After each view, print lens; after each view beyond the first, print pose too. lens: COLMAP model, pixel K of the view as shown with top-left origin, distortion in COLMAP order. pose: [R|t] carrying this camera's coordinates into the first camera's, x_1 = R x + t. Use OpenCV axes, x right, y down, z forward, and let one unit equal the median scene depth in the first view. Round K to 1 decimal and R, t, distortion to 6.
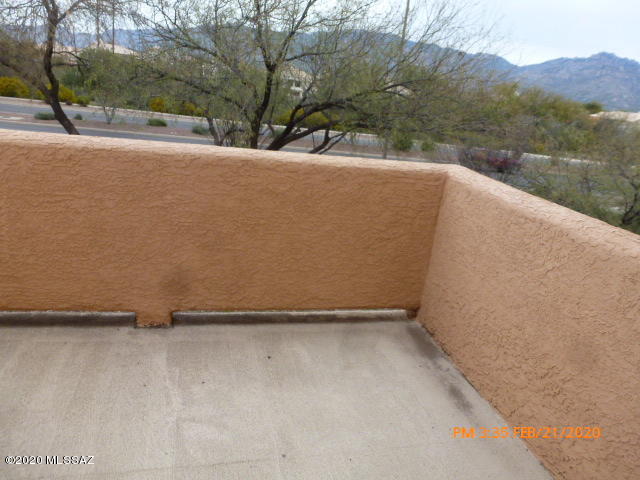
lens RADIAL K [[463.0, 0, 322.2], [0, 463.0, 242.6], [0, 0, 1]] dist [-0.063755, 0.022743]
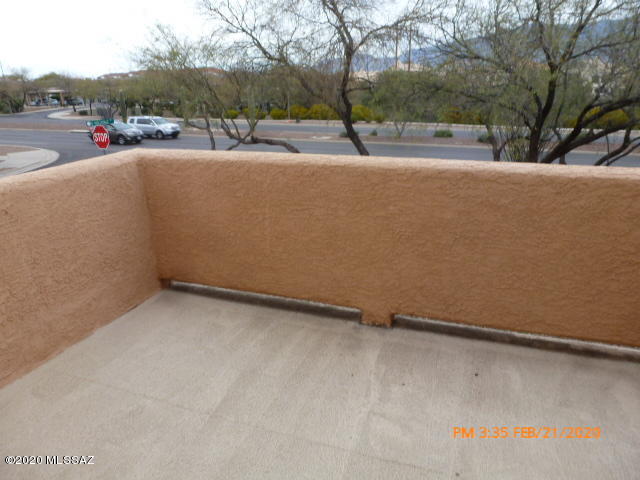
lens RADIAL K [[463.0, 0, 316.9], [0, 463.0, 239.8], [0, 0, 1]] dist [-0.063755, 0.022743]
pose [[0.816037, 0.054802, -0.575396, 0.141898], [-0.069271, 0.997593, -0.003228, -0.007289], [0.573834, 0.042493, 0.817869, 0.008641]]
